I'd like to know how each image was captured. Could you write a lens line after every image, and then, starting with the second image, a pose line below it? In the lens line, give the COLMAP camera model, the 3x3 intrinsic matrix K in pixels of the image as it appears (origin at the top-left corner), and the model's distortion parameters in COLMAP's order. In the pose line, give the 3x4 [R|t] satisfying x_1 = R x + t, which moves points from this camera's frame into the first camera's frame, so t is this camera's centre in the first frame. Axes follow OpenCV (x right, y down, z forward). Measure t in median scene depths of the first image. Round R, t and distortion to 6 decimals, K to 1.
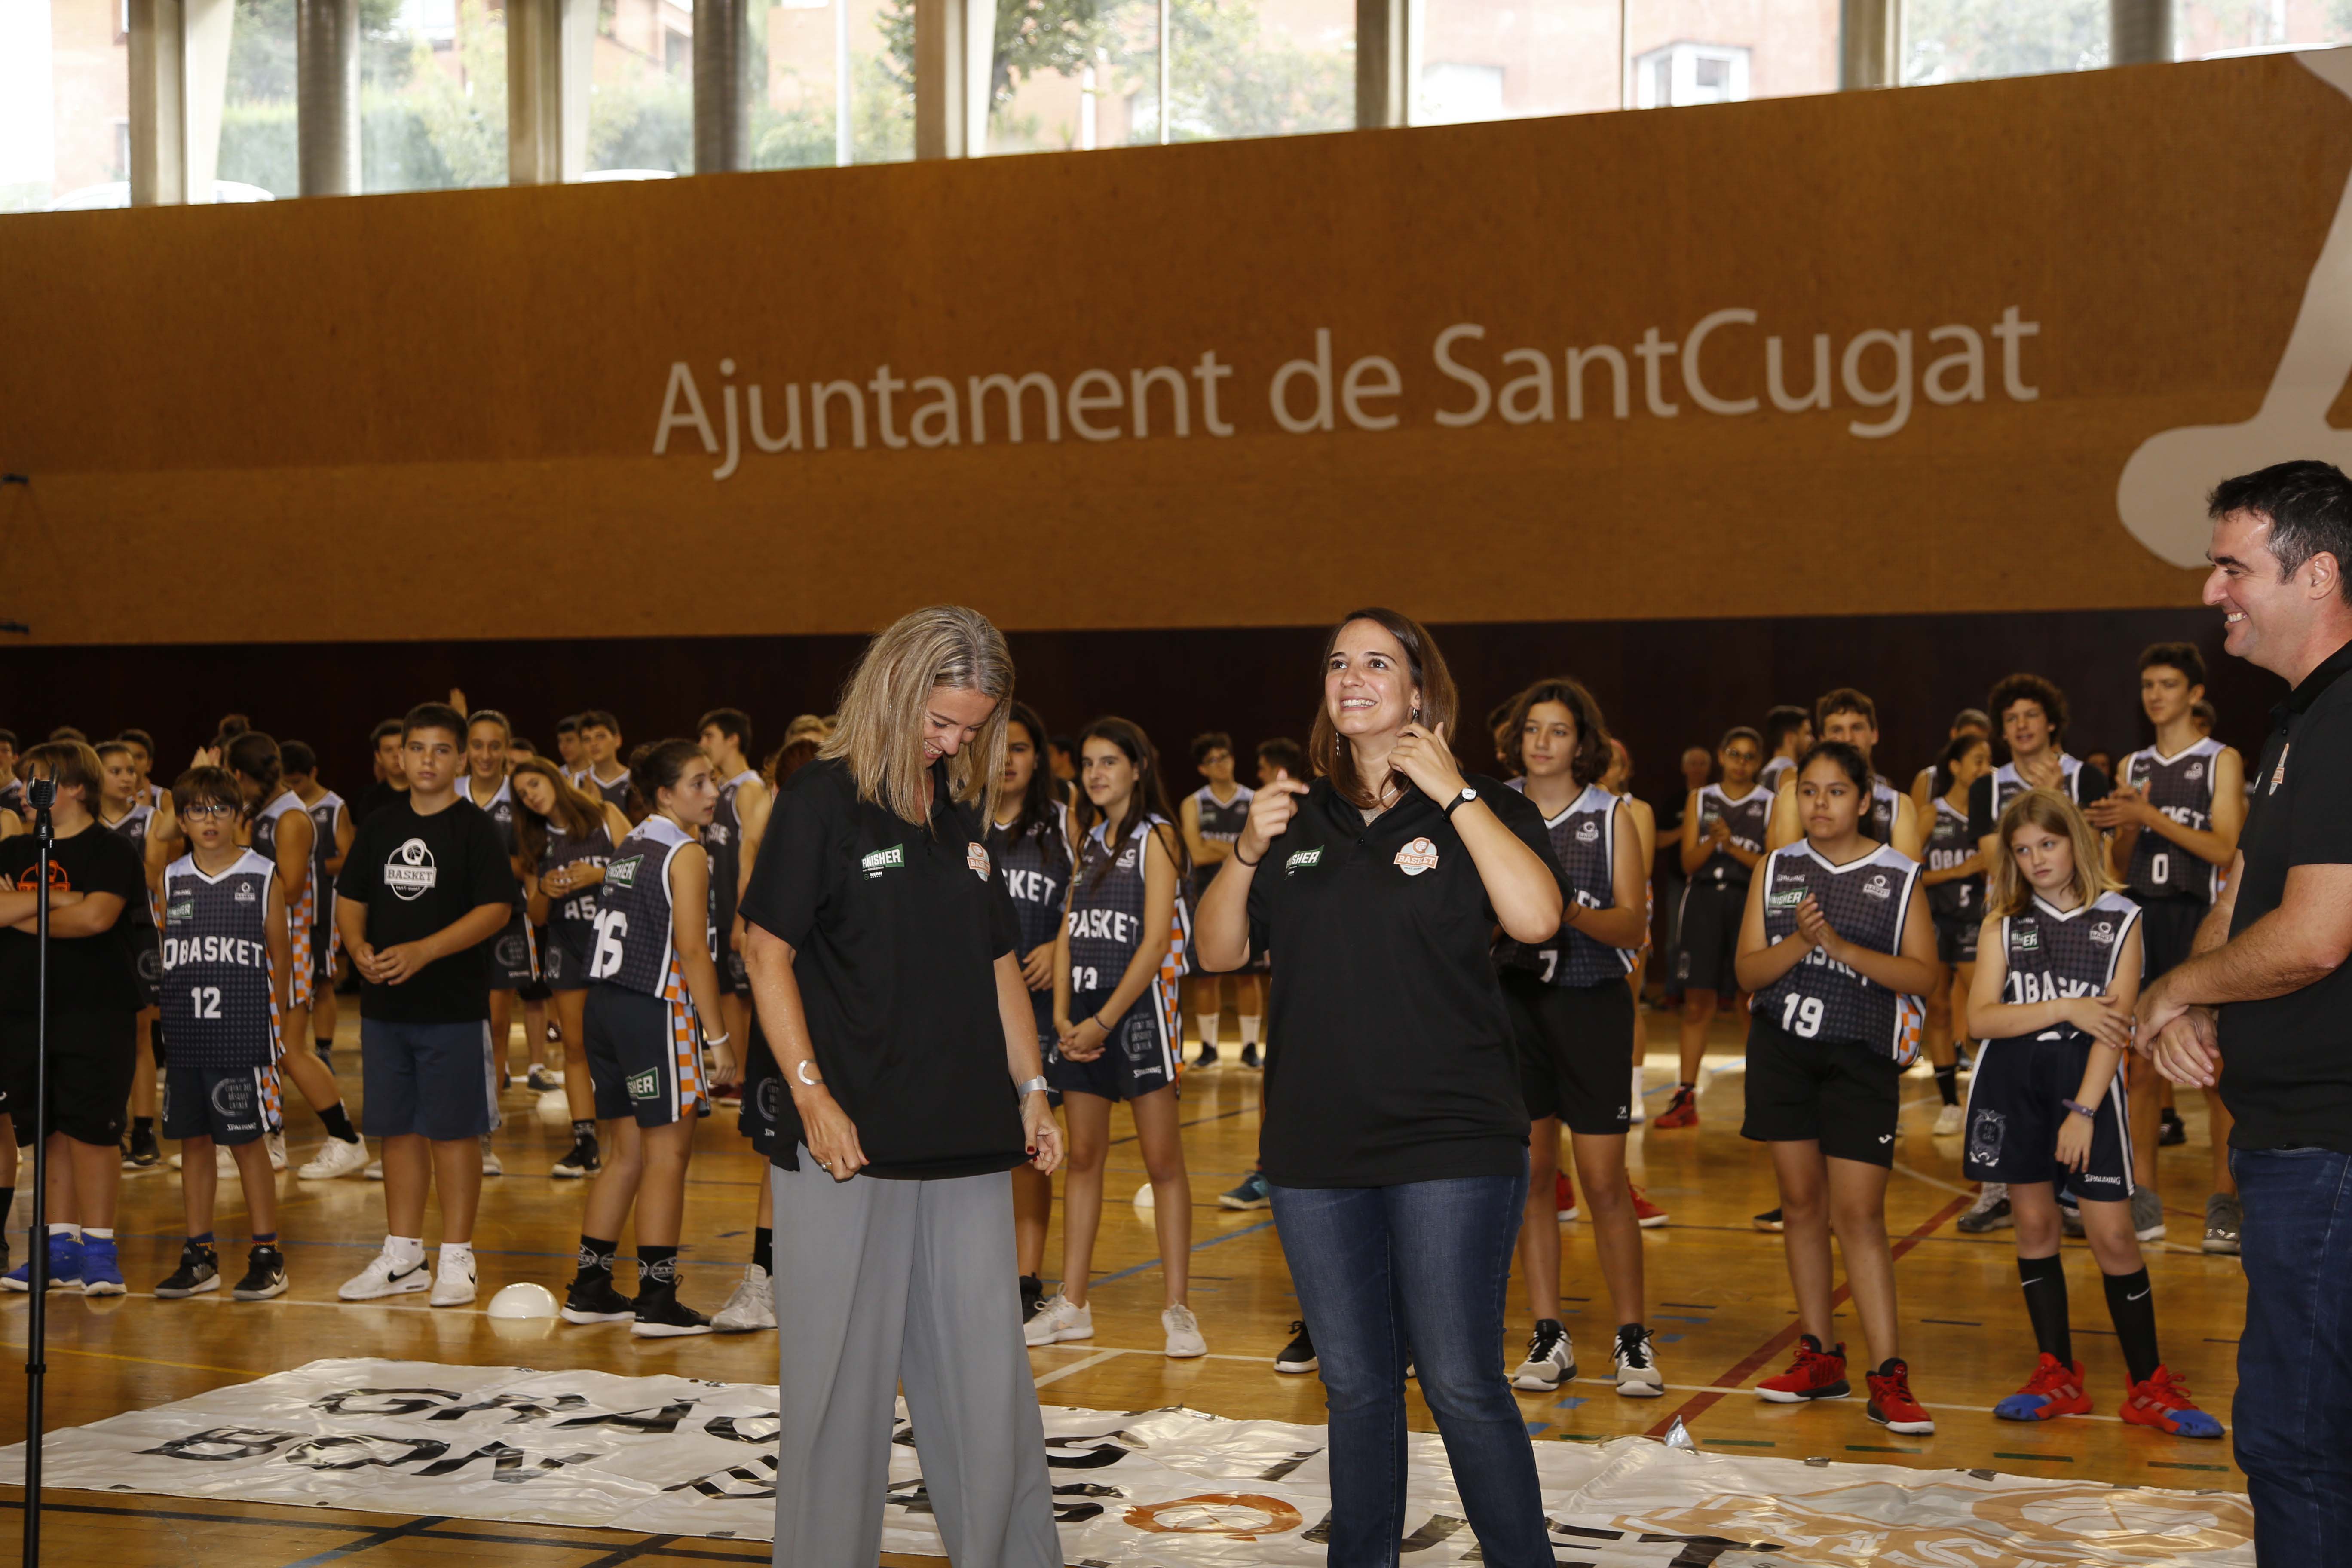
lens RADIAL K [[3407.6, 0, 1220.3], [0, 3407.6, 785.6], [0, 0, 1]] dist [0.235848, 0.000000]
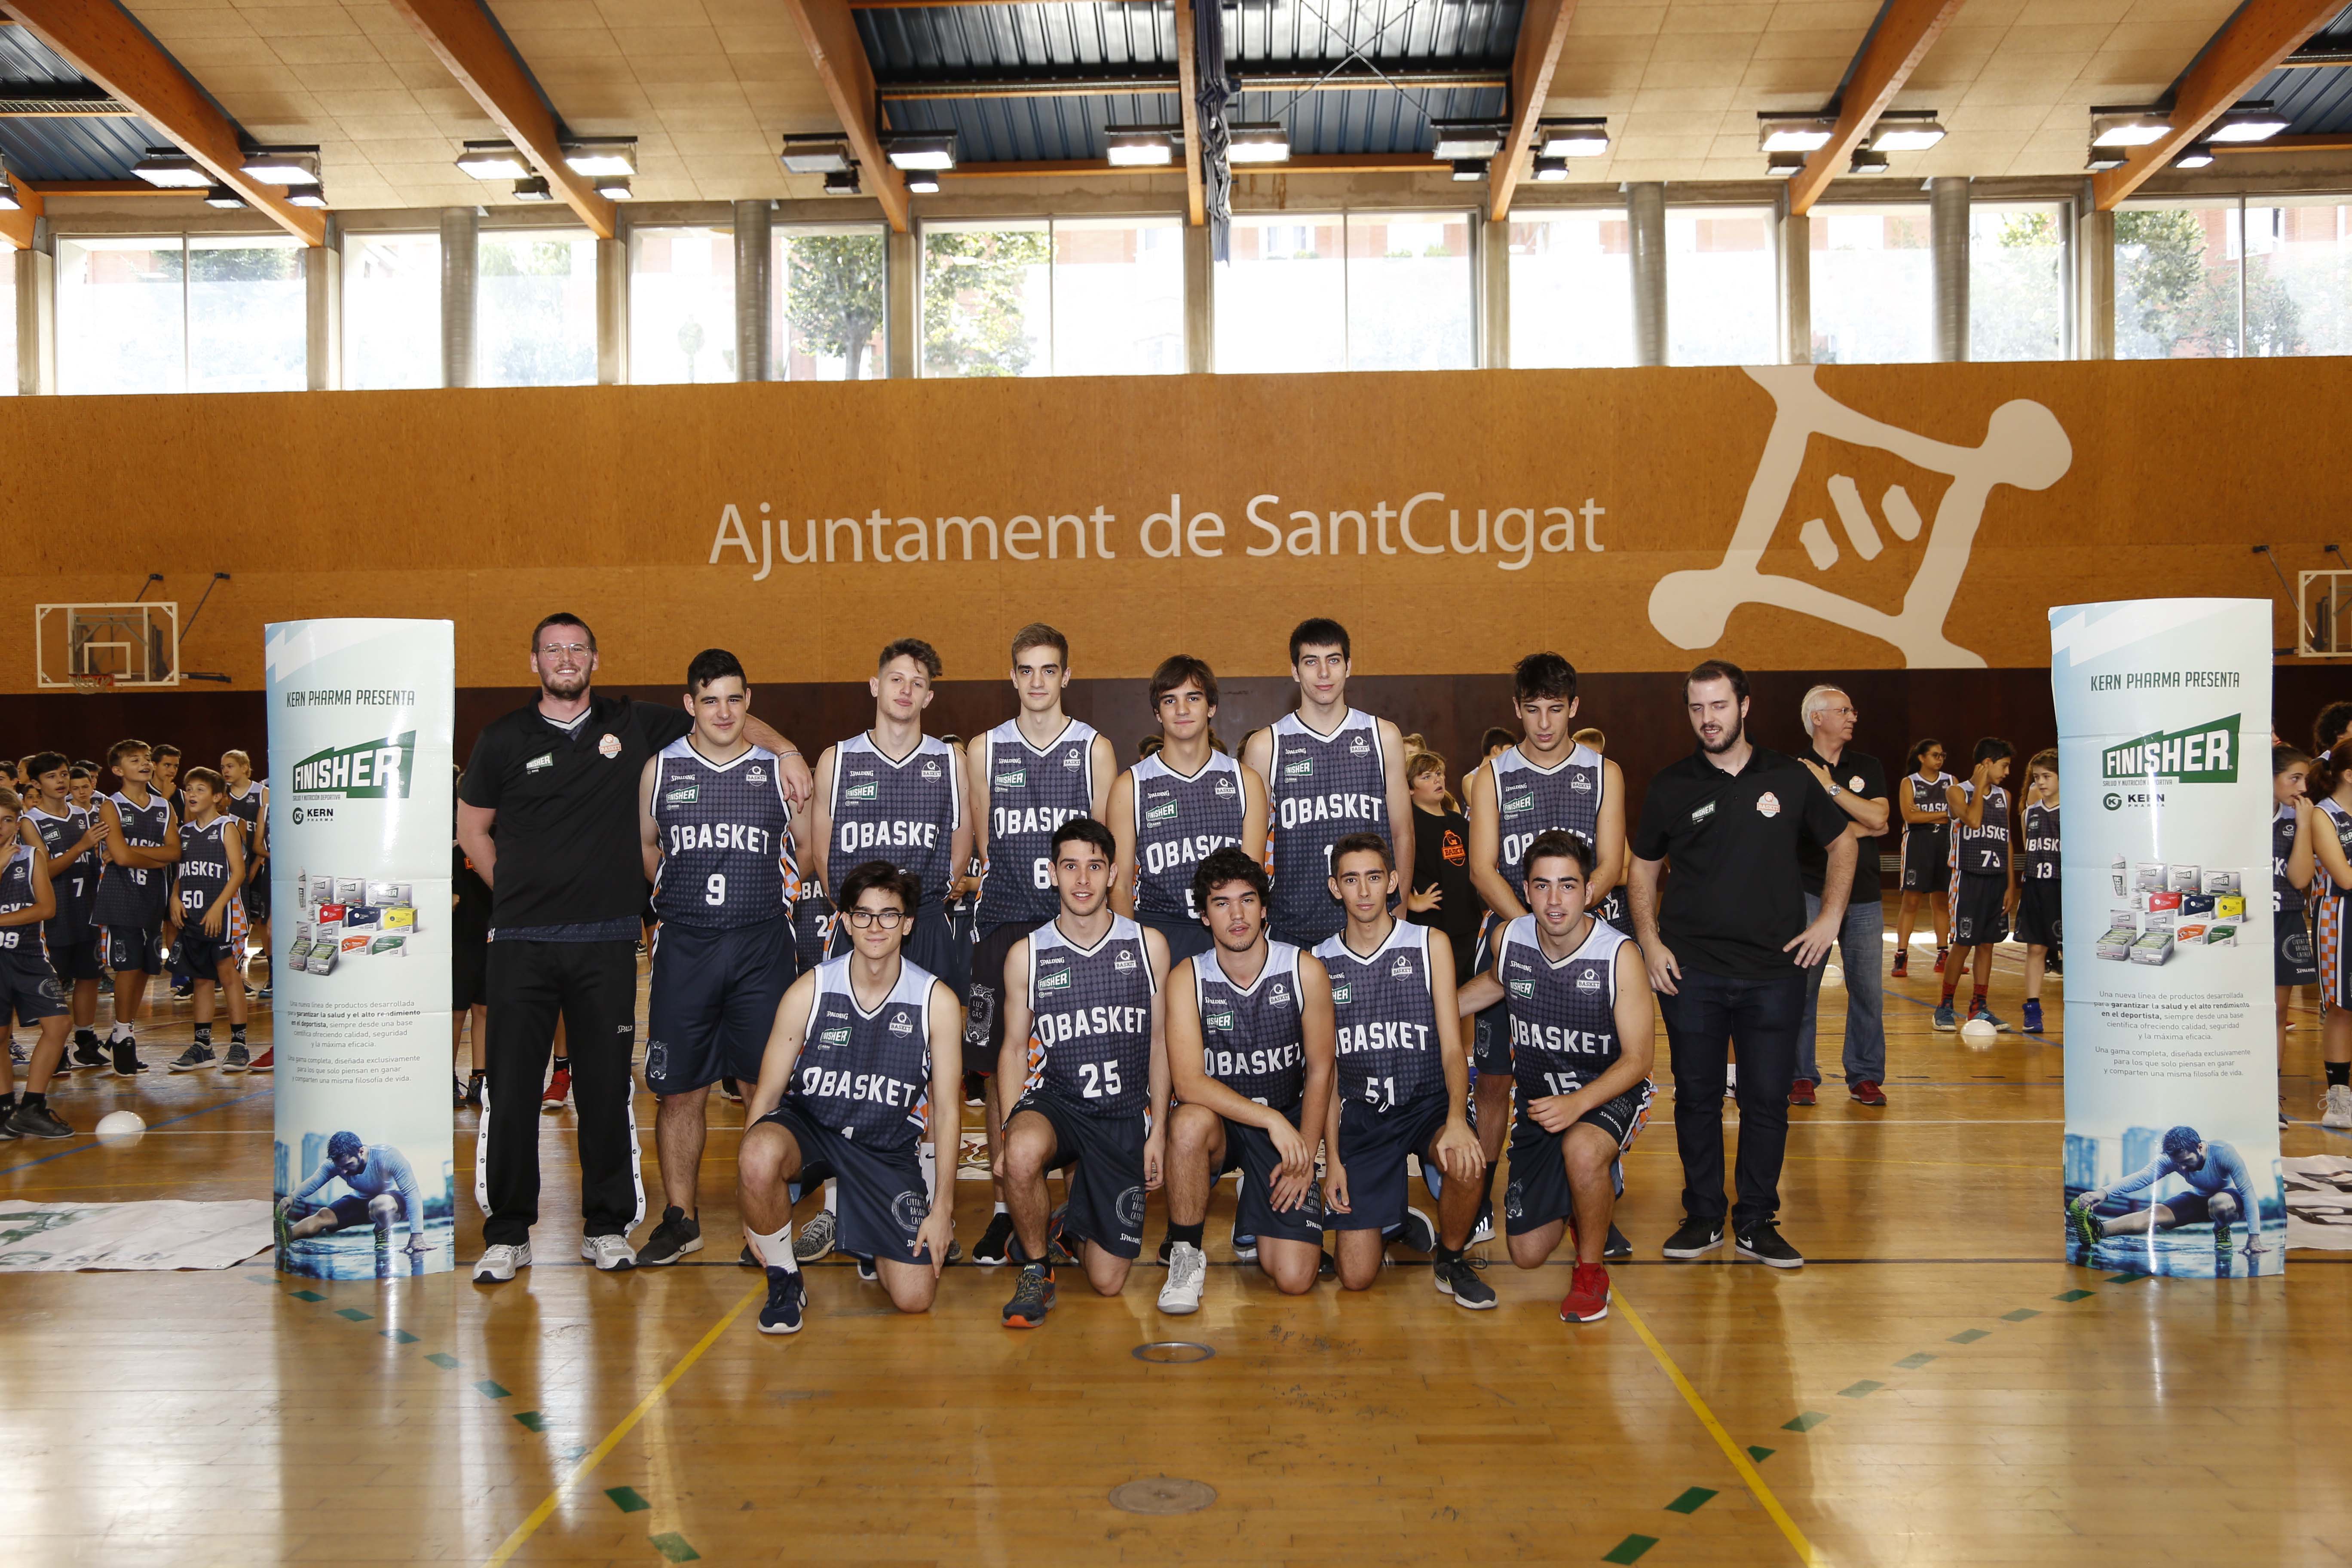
lens RADIAL K [[2007.3, 0, 1171.8], [0, 2007.3, 770.8], [0, 0, 1]] dist [-0.003911, 0.057605]
pose [[0.945593, -0.010431, 0.325184, -0.273154], [0.011881, 0.999926, -0.002475, -0.001298], [-0.325134, 0.006204, 0.945648, 0.107609]]
